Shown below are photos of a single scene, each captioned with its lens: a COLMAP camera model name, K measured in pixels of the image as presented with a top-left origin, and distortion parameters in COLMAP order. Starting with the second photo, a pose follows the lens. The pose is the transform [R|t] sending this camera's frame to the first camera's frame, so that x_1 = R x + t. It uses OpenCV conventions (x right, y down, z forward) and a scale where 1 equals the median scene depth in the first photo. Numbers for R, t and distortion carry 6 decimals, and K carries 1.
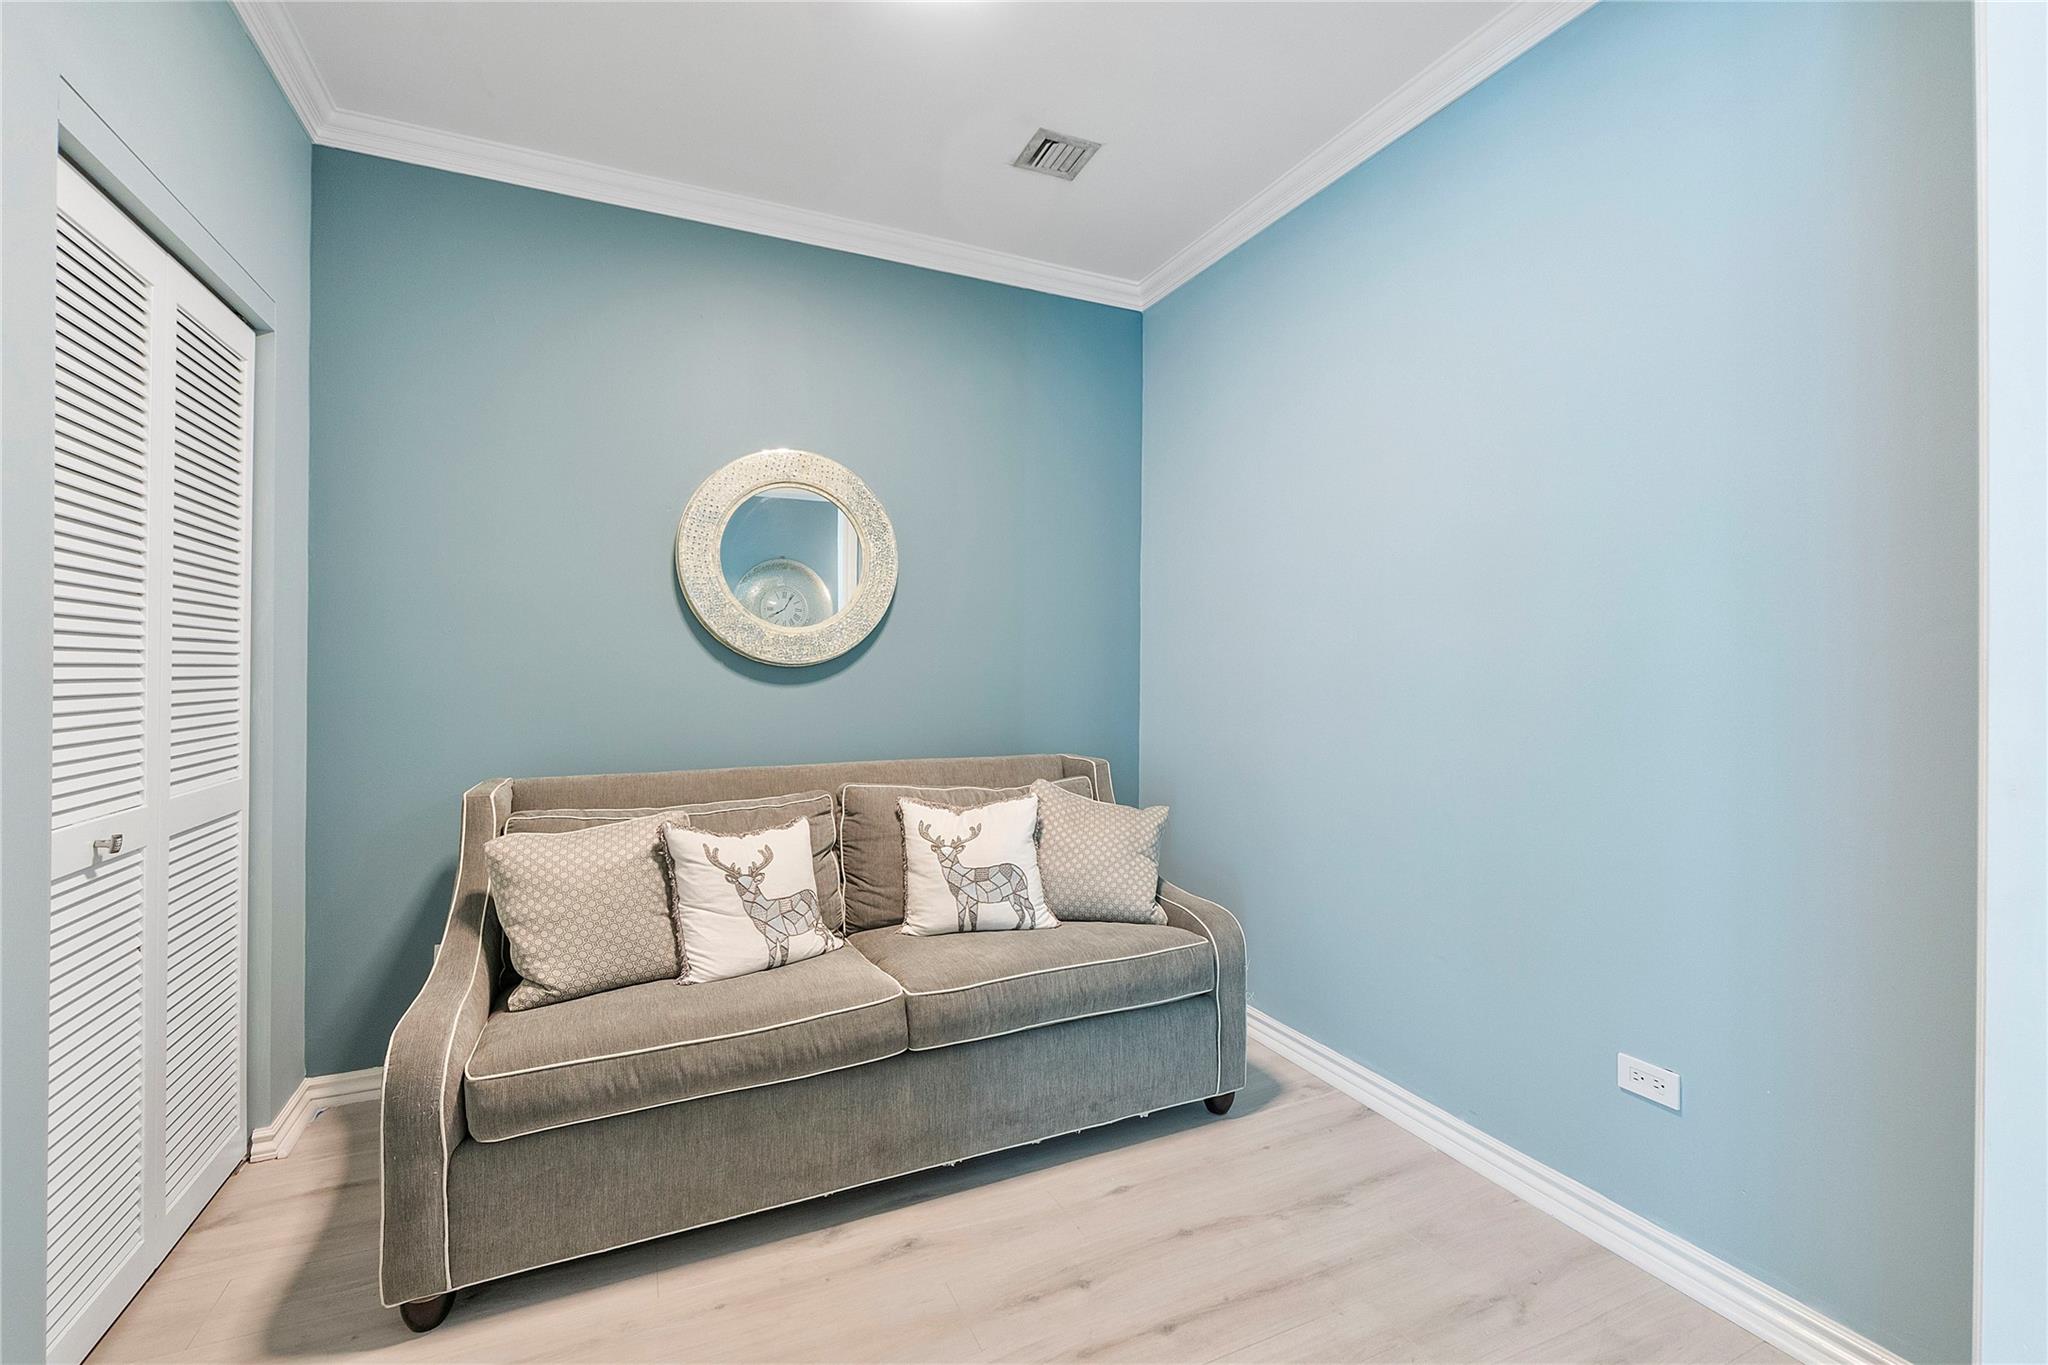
lens RADIAL K [[876.3, 0, 1019.4], [0, 876.3, 676.1], [0, 0, 1]] dist [-0.011050, 0.001301]
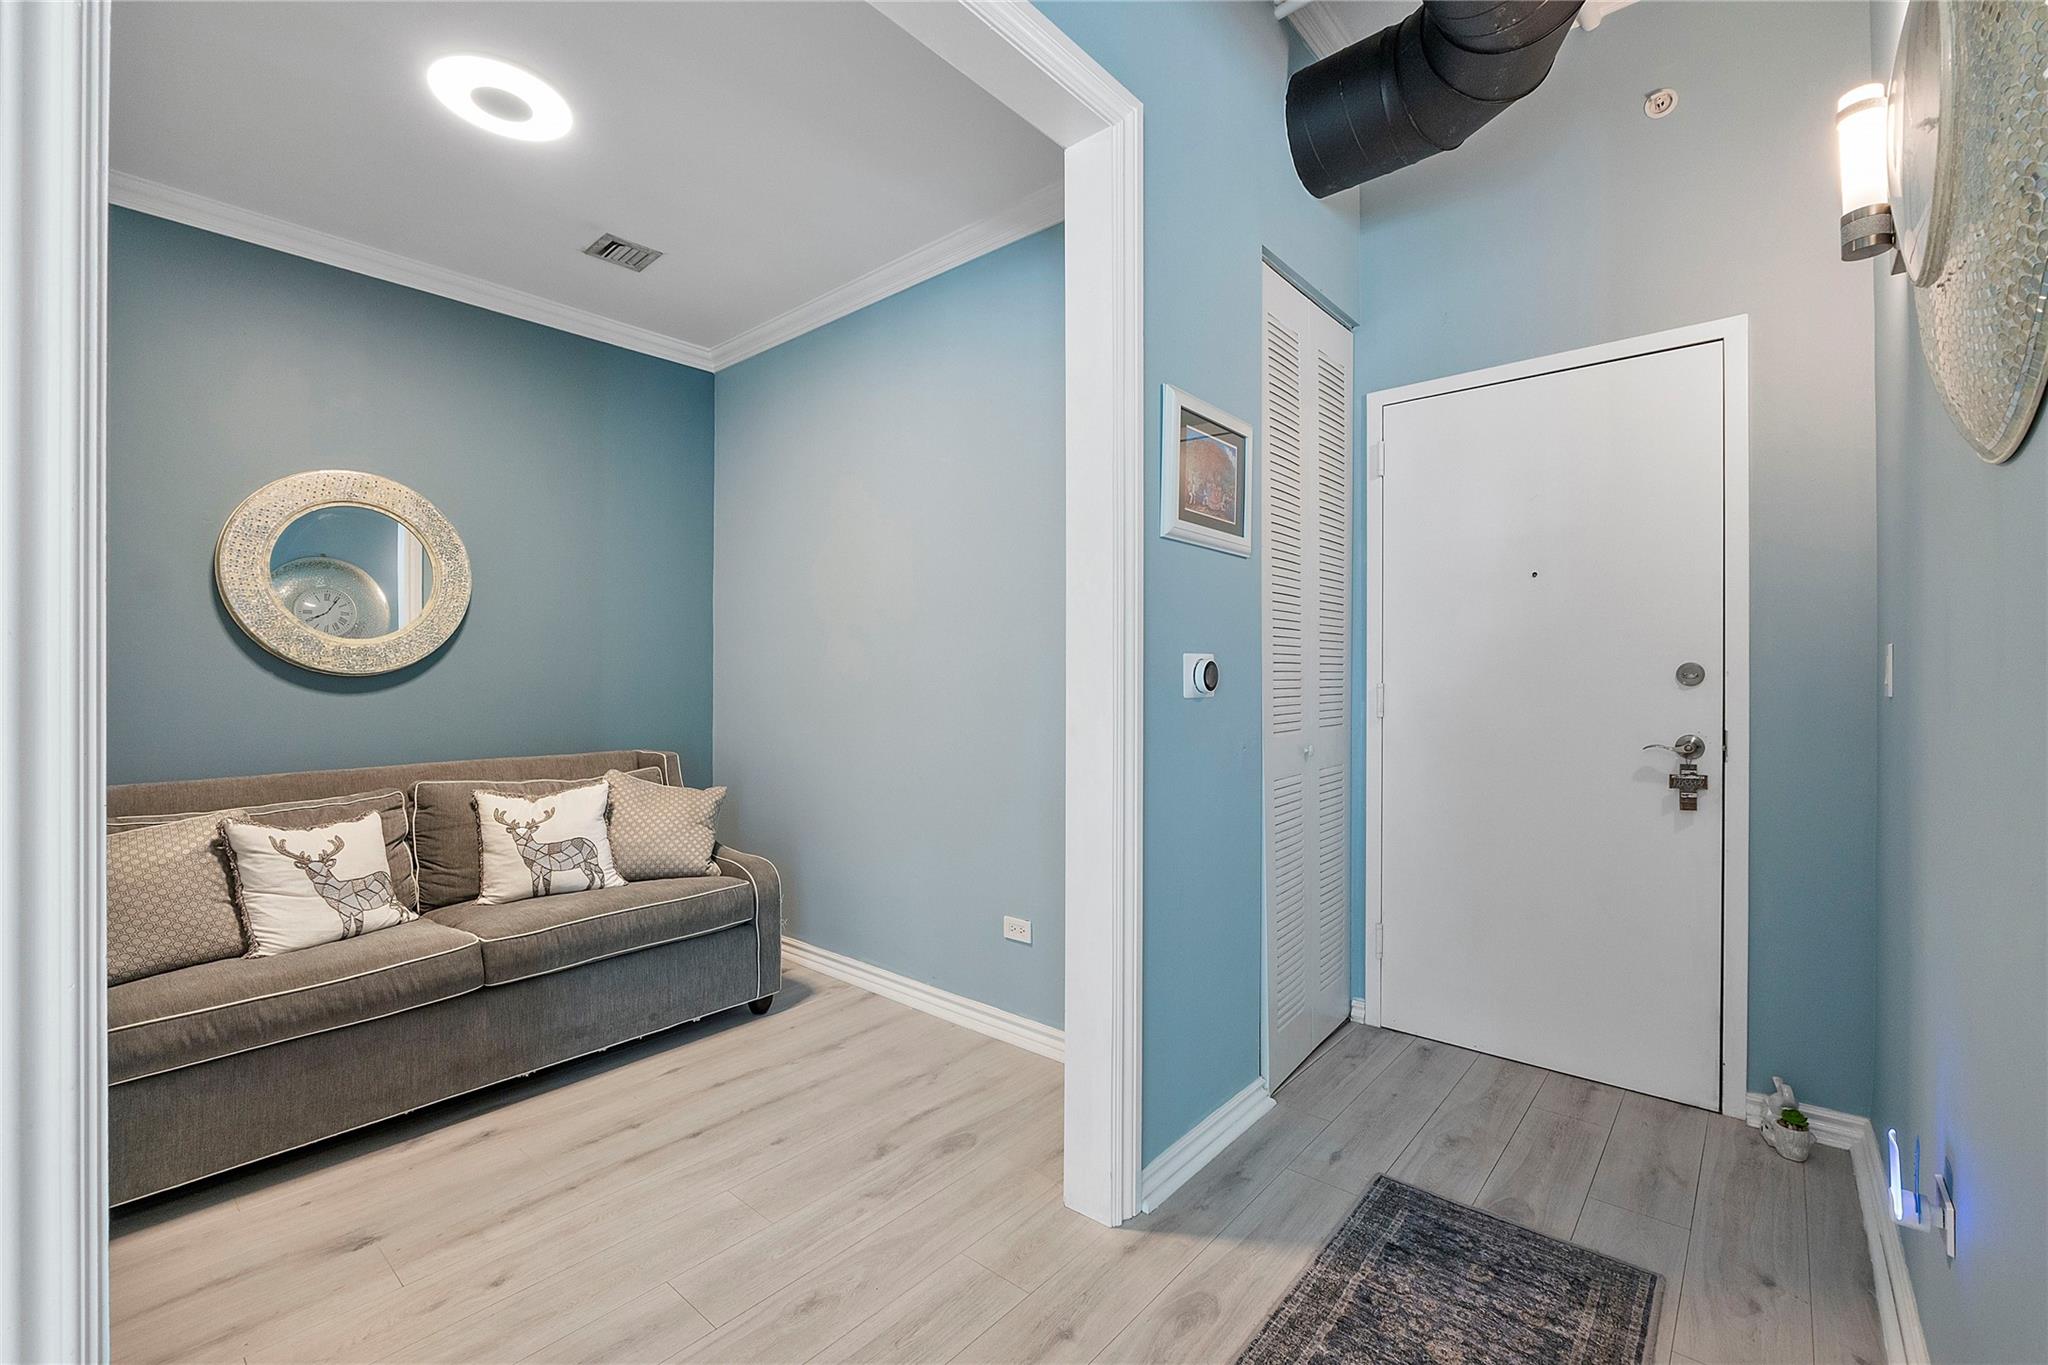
lens RADIAL K [[876.3, 0, 1037.6], [0, 876.3, 679.0], [0, 0, 1]] dist [-0.011050, 0.001301]
pose [[0.905788, -0.006585, 0.423680, 0.054692], [0.007839, 0.999969, -0.001218, 0.000587], [-0.423659, 0.004424, 0.905811, -0.395648]]
